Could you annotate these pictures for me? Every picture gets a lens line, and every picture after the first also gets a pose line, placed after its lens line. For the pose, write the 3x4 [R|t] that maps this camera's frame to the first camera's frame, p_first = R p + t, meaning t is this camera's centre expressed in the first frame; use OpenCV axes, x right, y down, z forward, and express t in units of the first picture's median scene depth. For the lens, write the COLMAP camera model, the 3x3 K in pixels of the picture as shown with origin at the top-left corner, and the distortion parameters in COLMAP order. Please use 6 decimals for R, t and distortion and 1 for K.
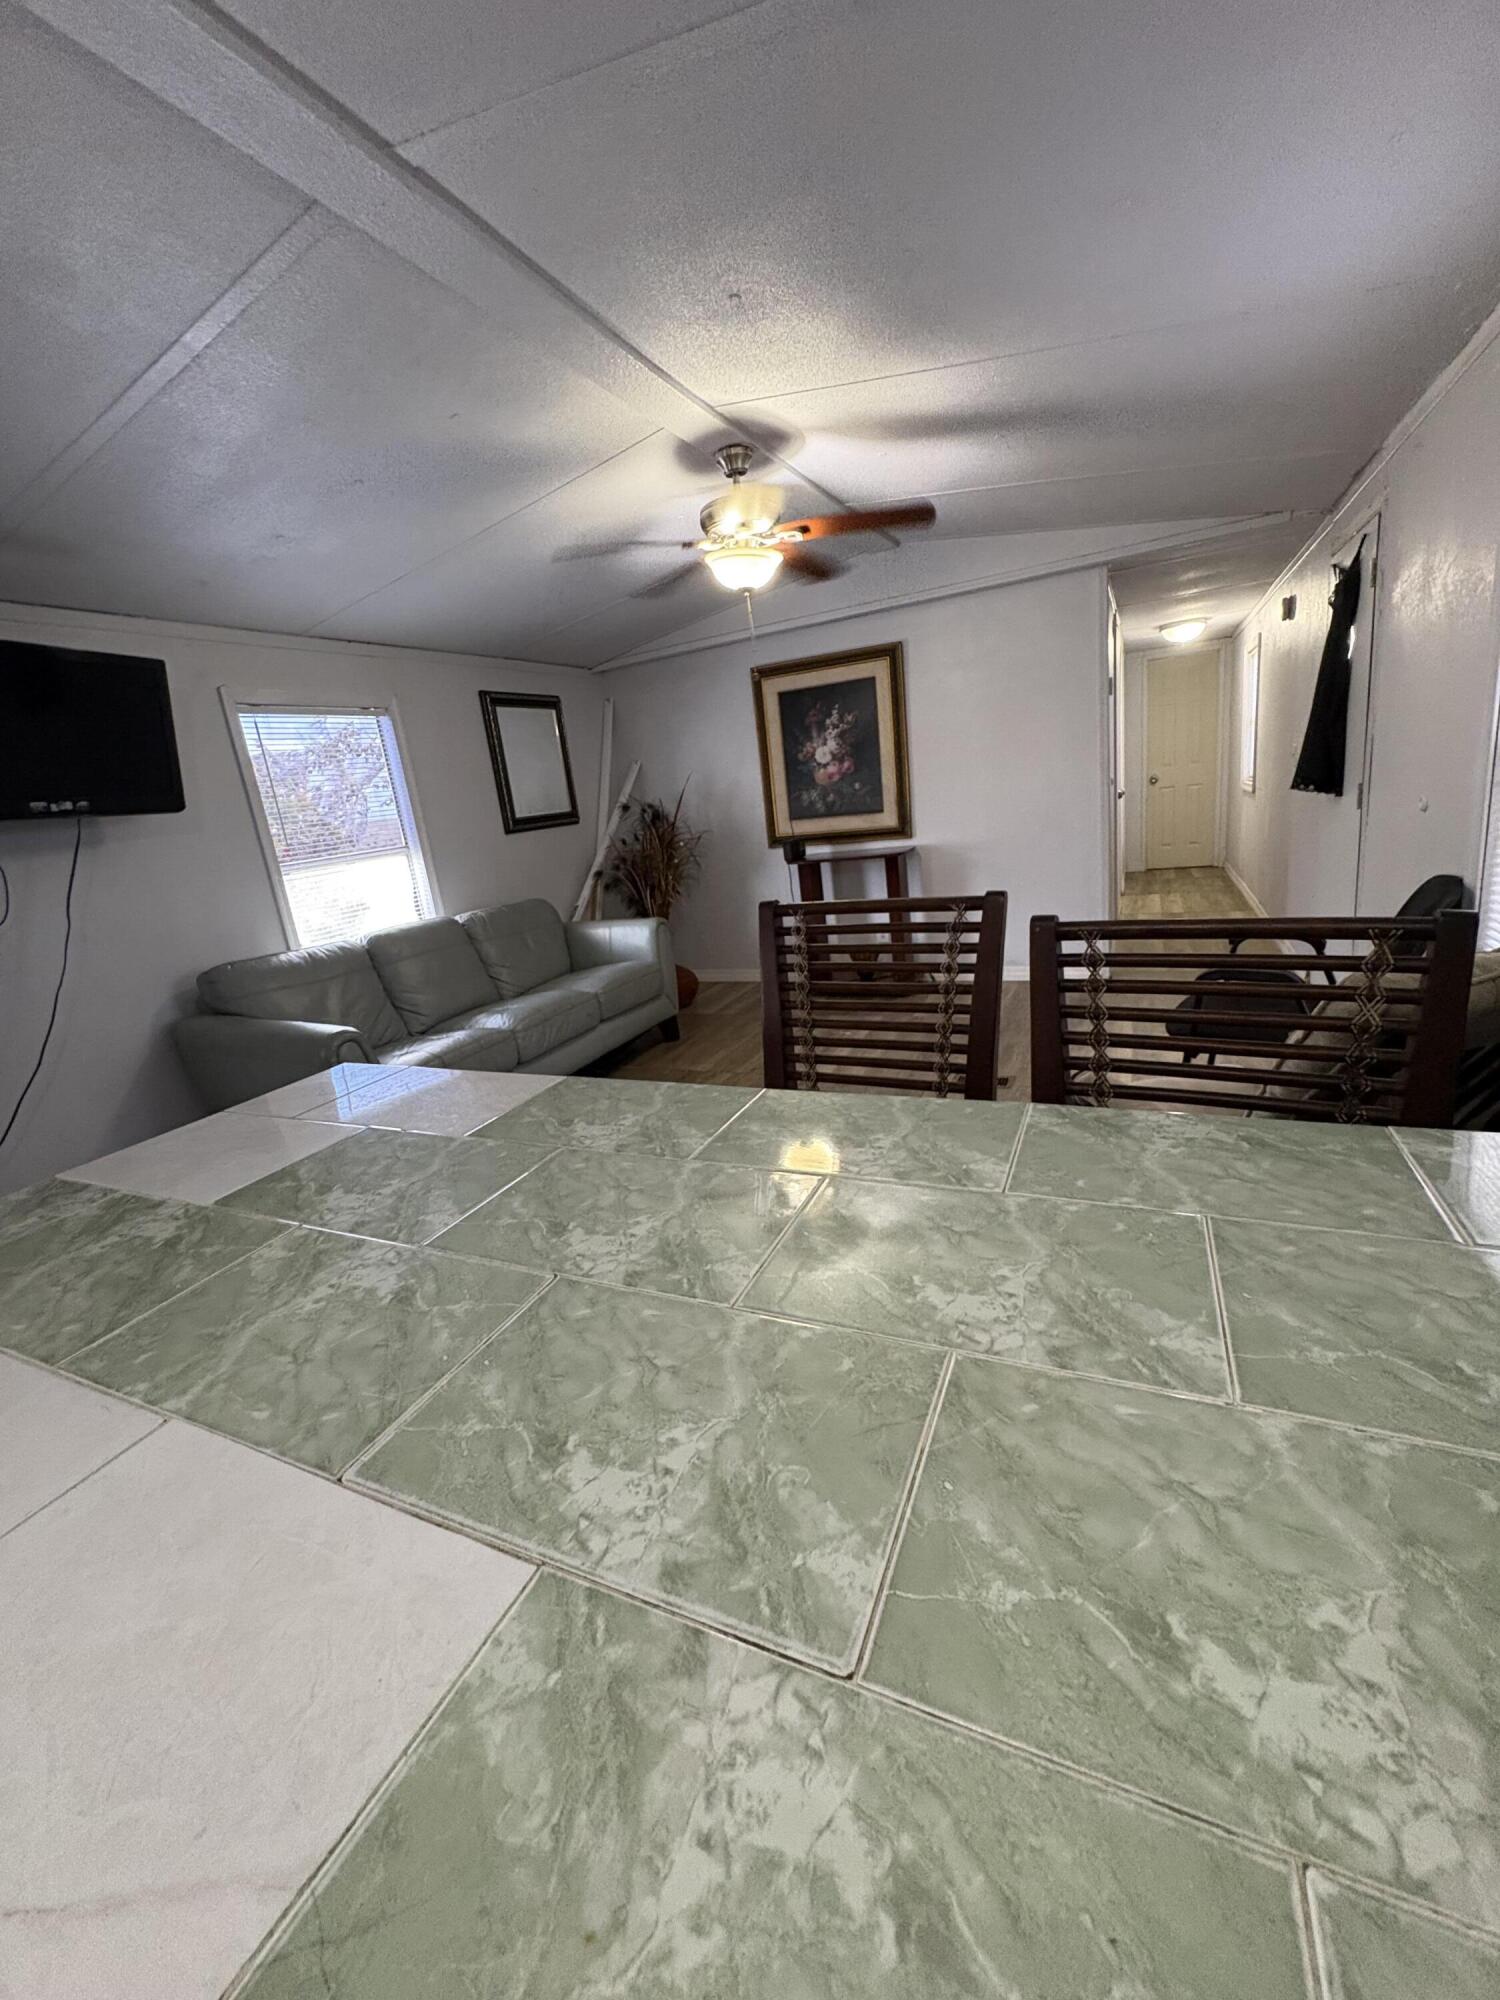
lens RADIAL K [[796.2, 0, 750.0], [0, 796.2, 1000.0], [0, 0, 1]] dist [-0.008469, 0.000376]
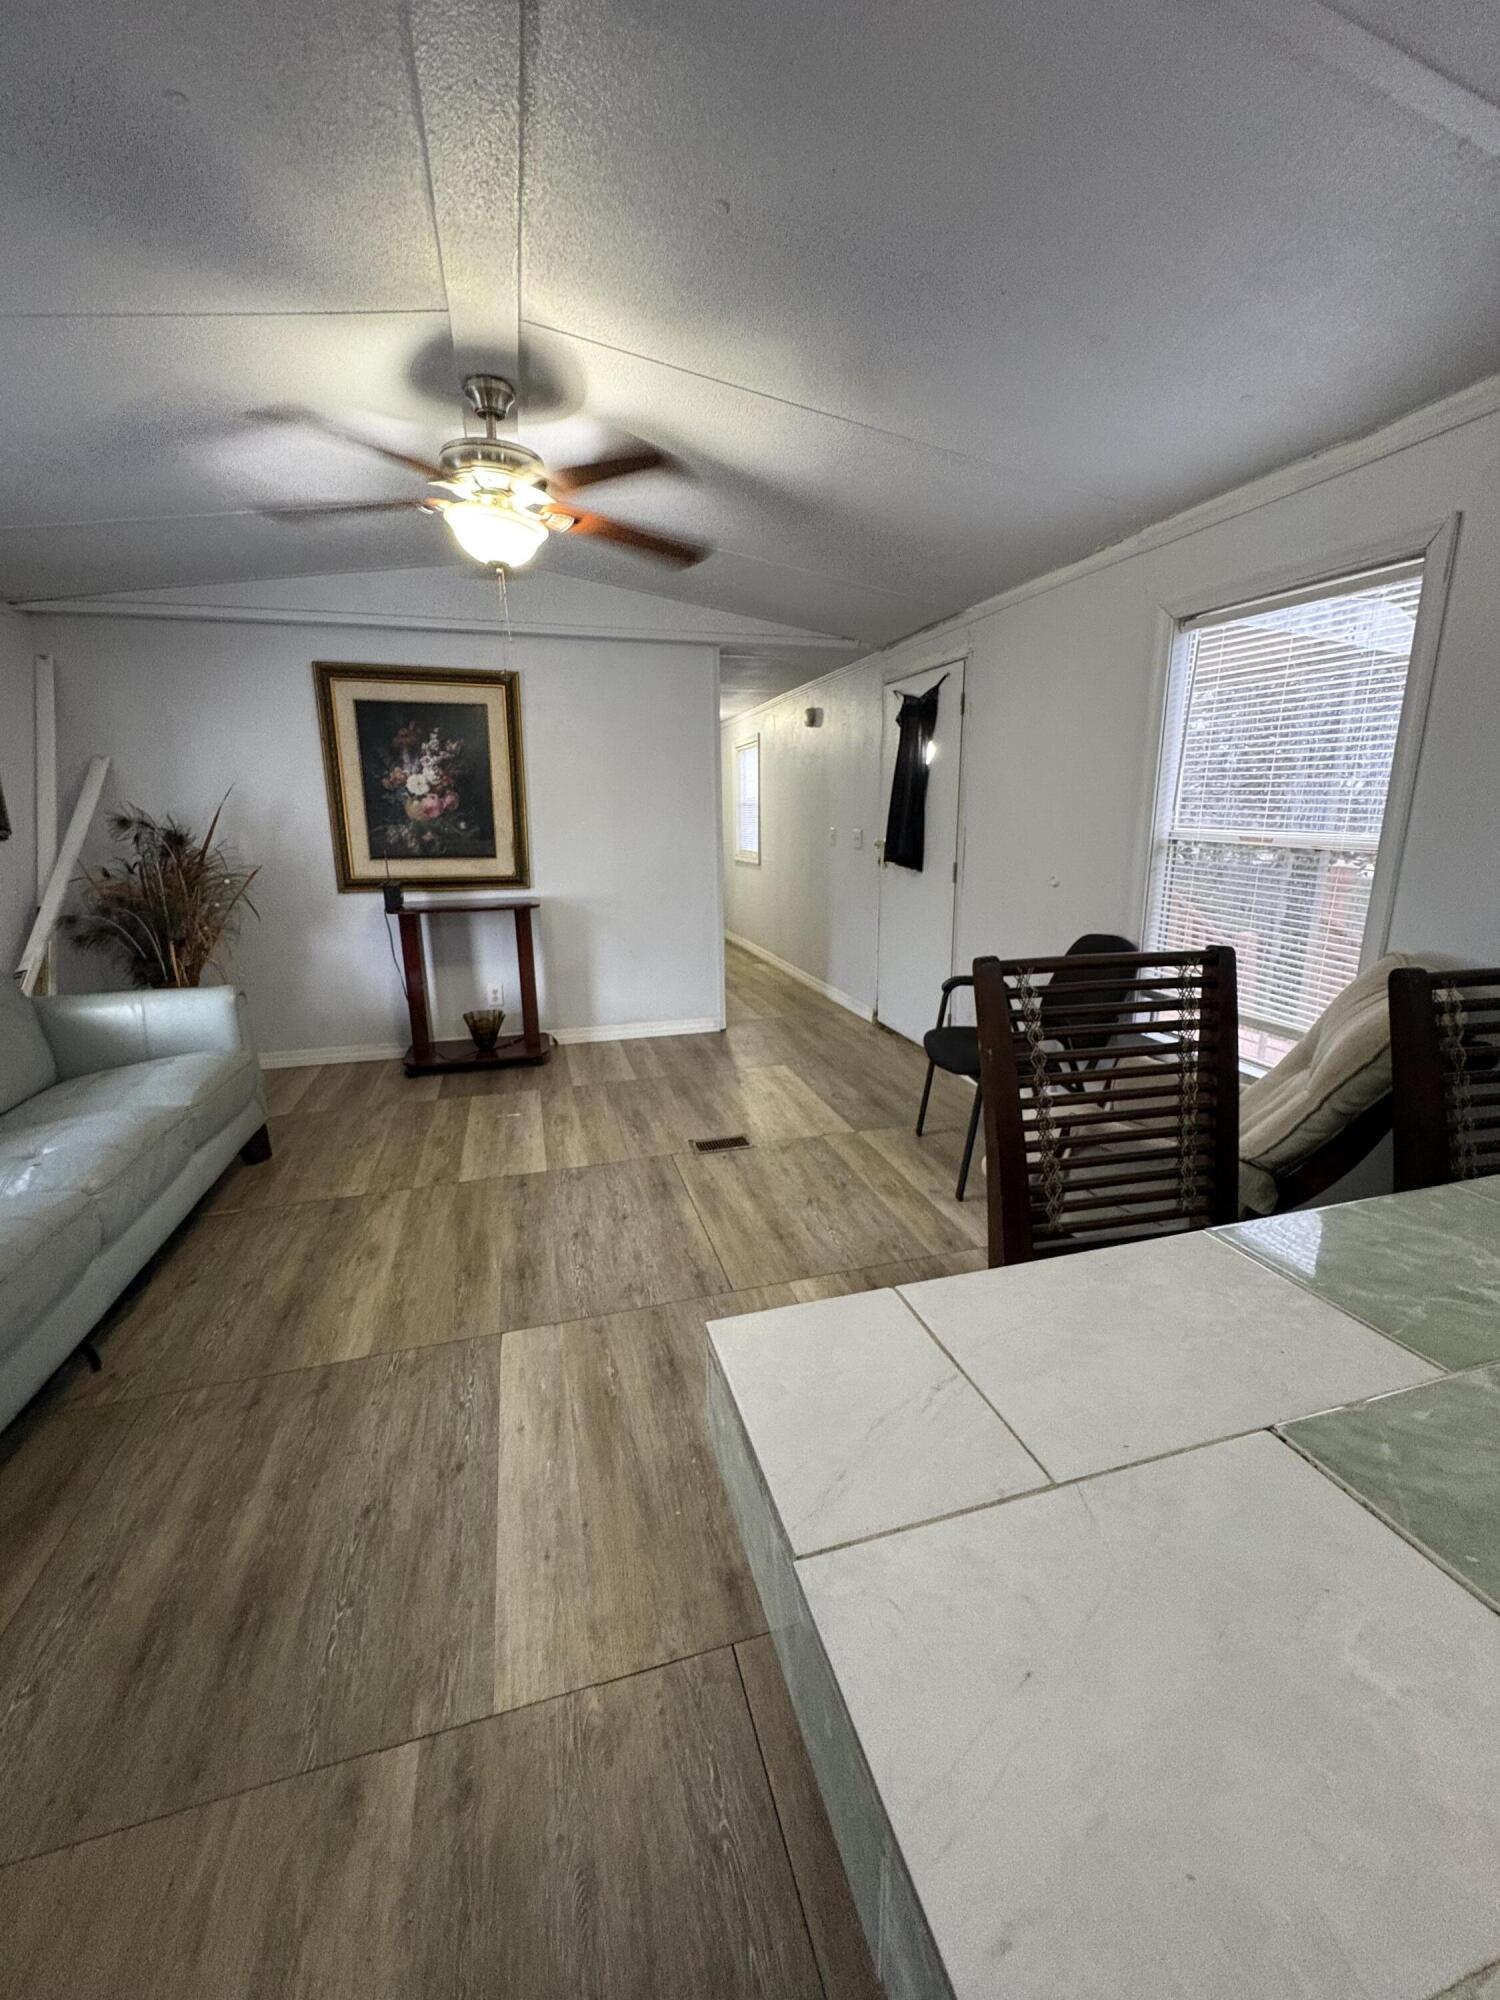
lens RADIAL K [[796.2, 0, 750.0], [0, 796.2, 1000.0], [0, 0, 1]] dist [-0.008469, 0.000376]
pose [[0.744614, -0.043195, 0.666096, -0.213990], [0.090683, 0.995198, -0.036837, -0.022637], [-0.661306, 0.087833, 0.744956, 0.174631]]
